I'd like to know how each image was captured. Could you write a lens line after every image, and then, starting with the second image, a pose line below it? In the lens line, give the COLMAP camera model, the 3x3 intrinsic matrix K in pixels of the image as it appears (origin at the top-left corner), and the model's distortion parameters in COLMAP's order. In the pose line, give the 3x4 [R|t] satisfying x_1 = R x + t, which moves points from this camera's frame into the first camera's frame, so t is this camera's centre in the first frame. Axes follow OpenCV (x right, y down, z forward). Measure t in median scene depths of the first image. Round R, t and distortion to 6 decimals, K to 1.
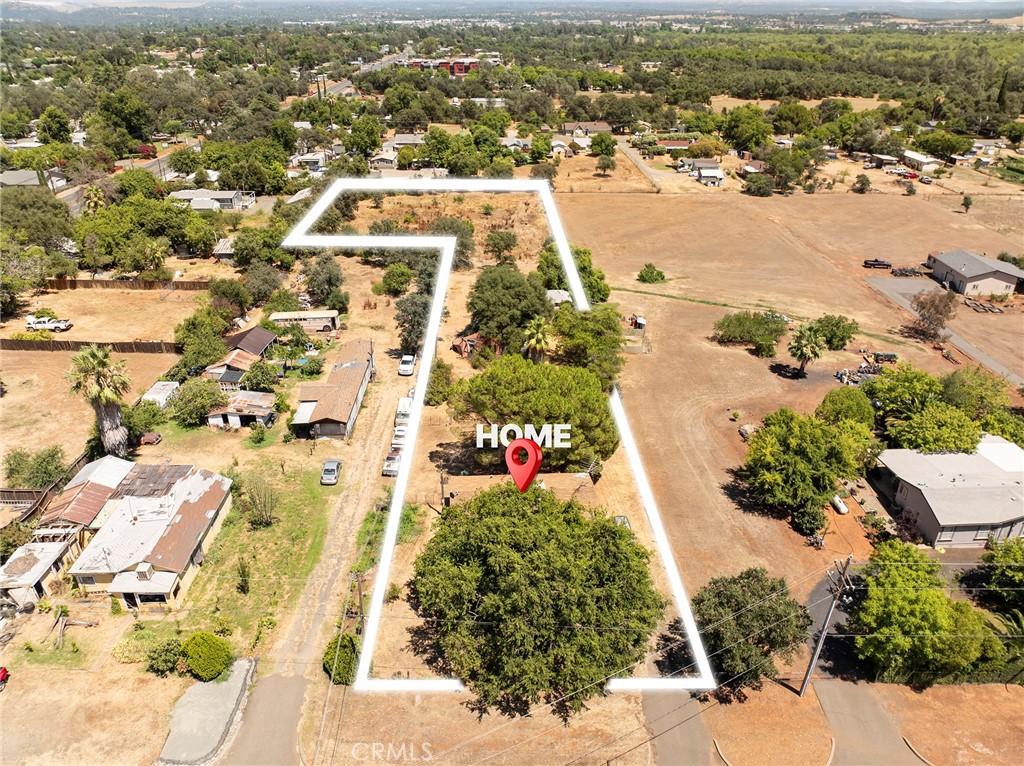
lens RADIAL K [[736.3, 0, 517.0], [0, 736.3, 389.5], [0, 0, 1]] dist [-0.067237, 0.046231]
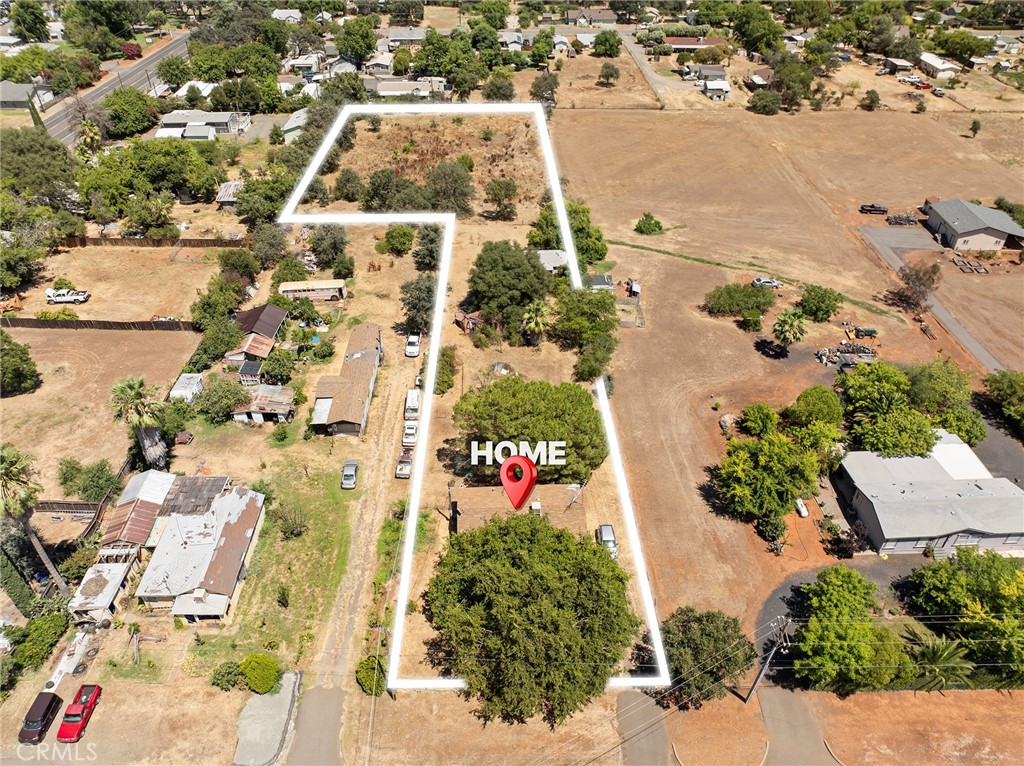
lens RADIAL K [[736.3, 0, 517.0], [0, 736.3, 389.5], [0, 0, 1]] dist [-0.067237, 0.046231]
pose [[0.999997, 0.002325, 0.000224, 0.000776], [-0.002325, 0.981568, 0.191097, -0.176358], [0.000225, -0.191097, 0.981571, -0.056399]]
